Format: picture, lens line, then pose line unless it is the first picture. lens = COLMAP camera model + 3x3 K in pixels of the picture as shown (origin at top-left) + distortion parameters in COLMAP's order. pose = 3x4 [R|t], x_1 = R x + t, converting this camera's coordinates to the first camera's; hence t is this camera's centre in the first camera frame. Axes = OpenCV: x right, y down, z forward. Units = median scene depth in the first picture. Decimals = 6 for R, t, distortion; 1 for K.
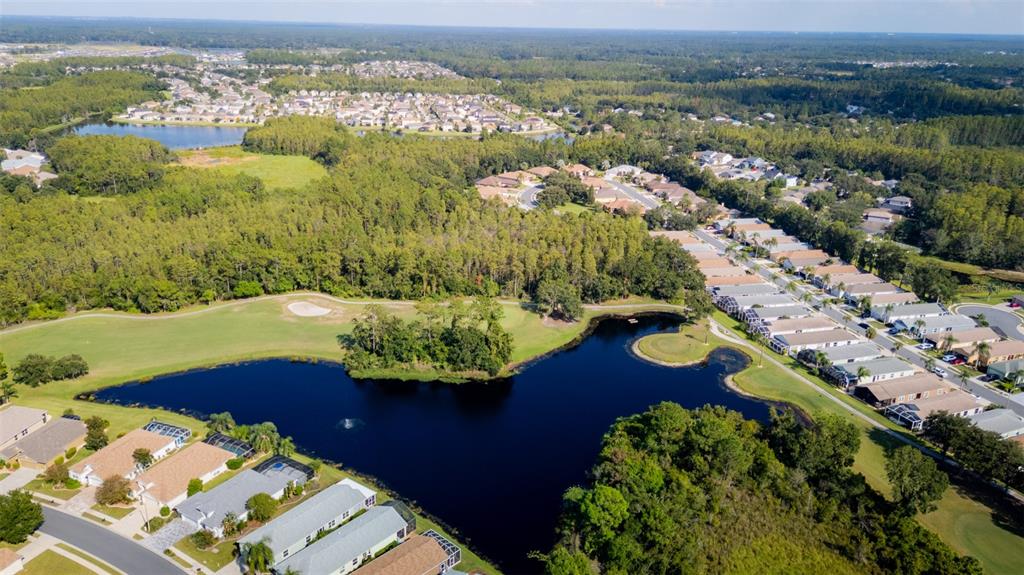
lens RADIAL K [[795.9, 0, 512.0], [0, 795.9, 287.5], [0, 0, 1]] dist [0.096360, -0.121664]
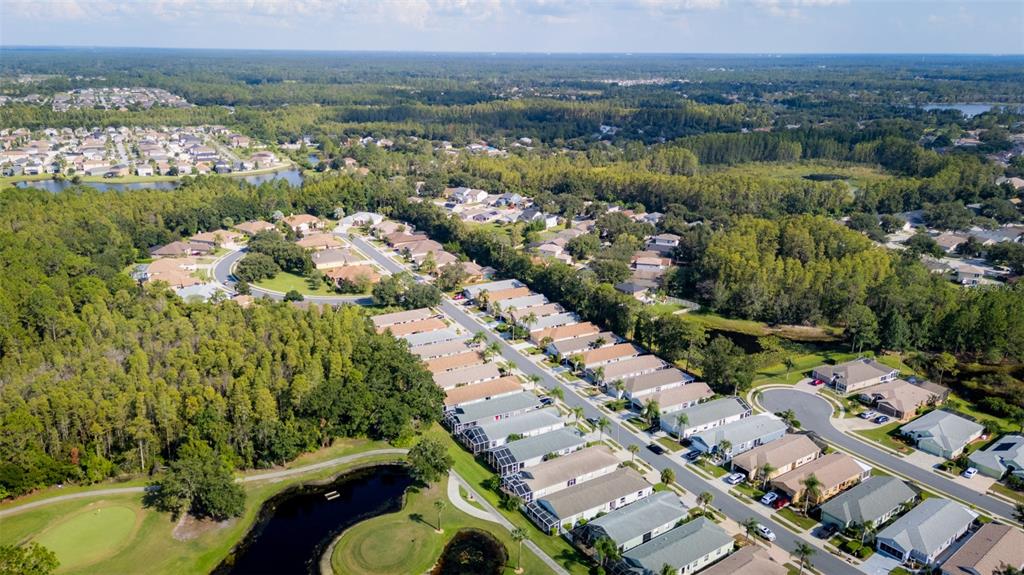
lens RADIAL K [[795.9, 0, 512.0], [0, 795.9, 287.5], [0, 0, 1]] dist [0.096360, -0.121664]
pose [[0.961063, -0.089447, 0.261451, 0.066410], [0.095815, 0.995331, -0.011684, -0.050090], [-0.259185, 0.036280, 0.965146, 0.160512]]
